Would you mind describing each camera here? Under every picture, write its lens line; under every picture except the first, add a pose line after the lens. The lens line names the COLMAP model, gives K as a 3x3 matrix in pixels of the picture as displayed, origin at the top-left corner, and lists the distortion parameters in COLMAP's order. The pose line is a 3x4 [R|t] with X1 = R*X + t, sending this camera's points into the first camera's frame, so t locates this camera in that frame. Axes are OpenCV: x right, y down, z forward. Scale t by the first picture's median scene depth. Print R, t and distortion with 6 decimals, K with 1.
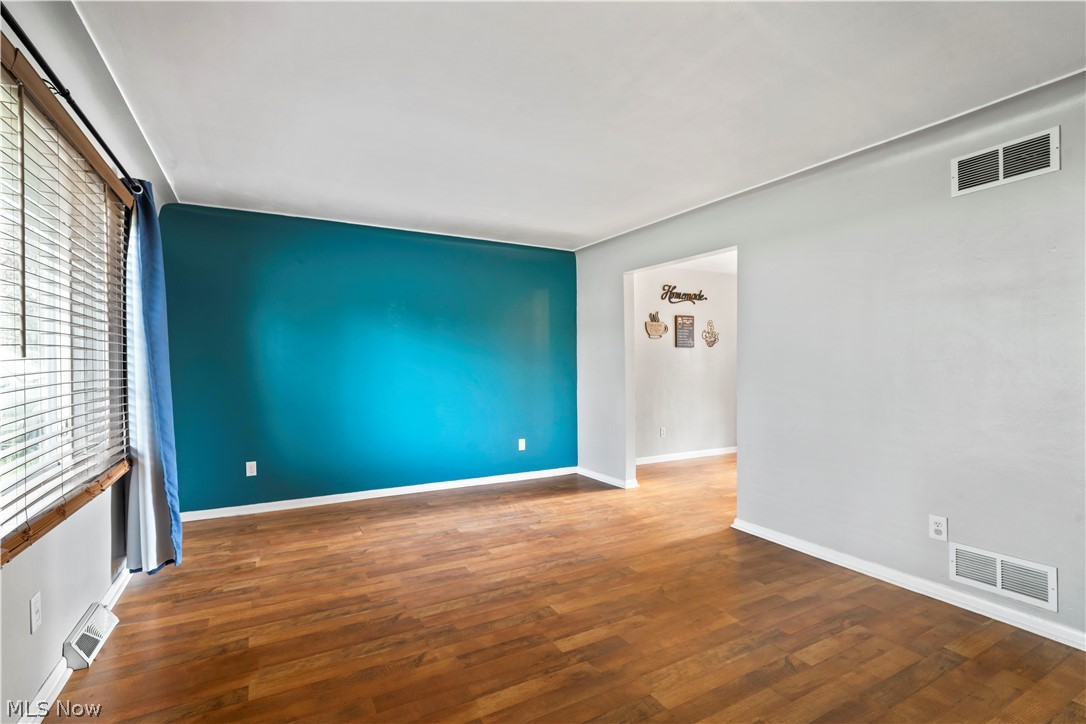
lens RADIAL K [[520.3, 0, 543.8], [0, 520.3, 364.0], [0, 0, 1]] dist [-0.013324, 0.000816]
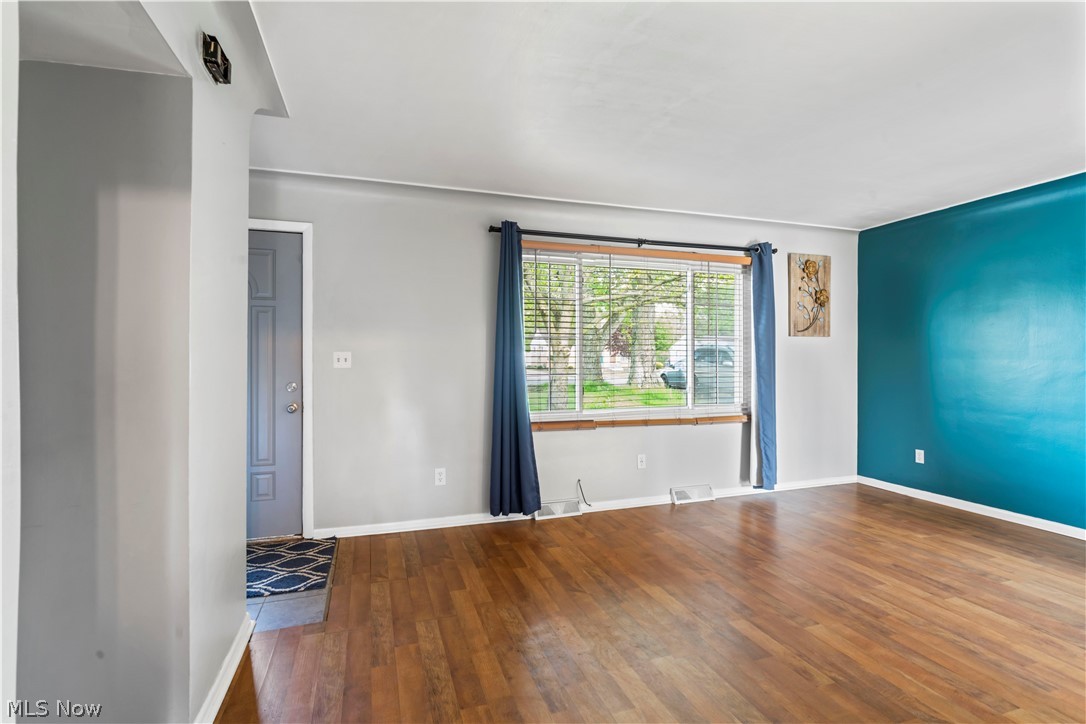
lens RADIAL K [[520.3, 0, 543.8], [0, 520.3, 364.0], [0, 0, 1]] dist [-0.013324, 0.000816]
pose [[-0.193003, 0.014907, -0.981085, 0.757881], [-0.007054, 0.999838, 0.016580, -0.000767], [0.981173, 0.010120, -0.192866, 0.534997]]
